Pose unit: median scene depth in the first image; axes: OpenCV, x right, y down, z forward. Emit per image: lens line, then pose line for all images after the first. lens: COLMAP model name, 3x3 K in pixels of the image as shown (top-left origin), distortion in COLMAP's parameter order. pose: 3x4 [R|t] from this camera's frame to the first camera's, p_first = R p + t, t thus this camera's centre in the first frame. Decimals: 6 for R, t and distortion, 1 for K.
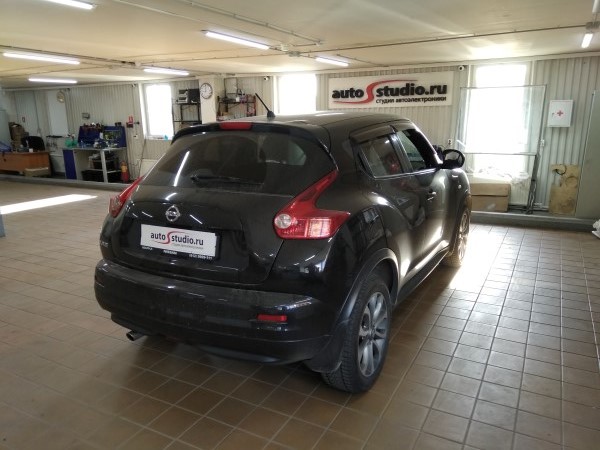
lens RADIAL K [[465.1, 0, 300.0], [0, 465.1, 225.0], [0, 0, 1]] dist [0.096356, -0.138043]
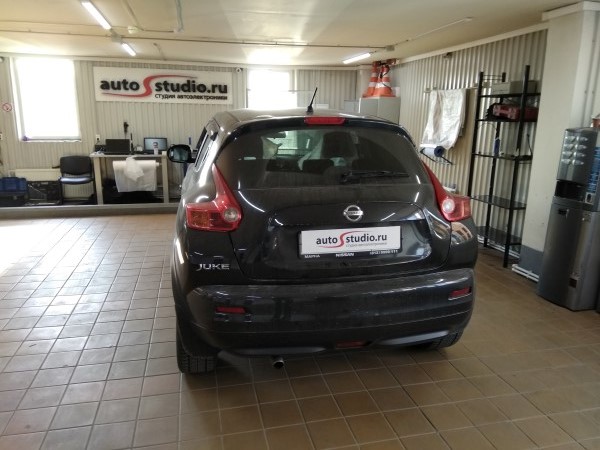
lens RADIAL K [[465.1, 0, 300.0], [0, 465.1, 225.0], [0, 0, 1]] dist [0.096356, -0.138043]
pose [[0.742479, -0.130400, 0.657055, -0.292307], [0.127594, 0.990442, 0.052382, -0.018919], [-0.657605, 0.044944, 0.752021, 0.108853]]
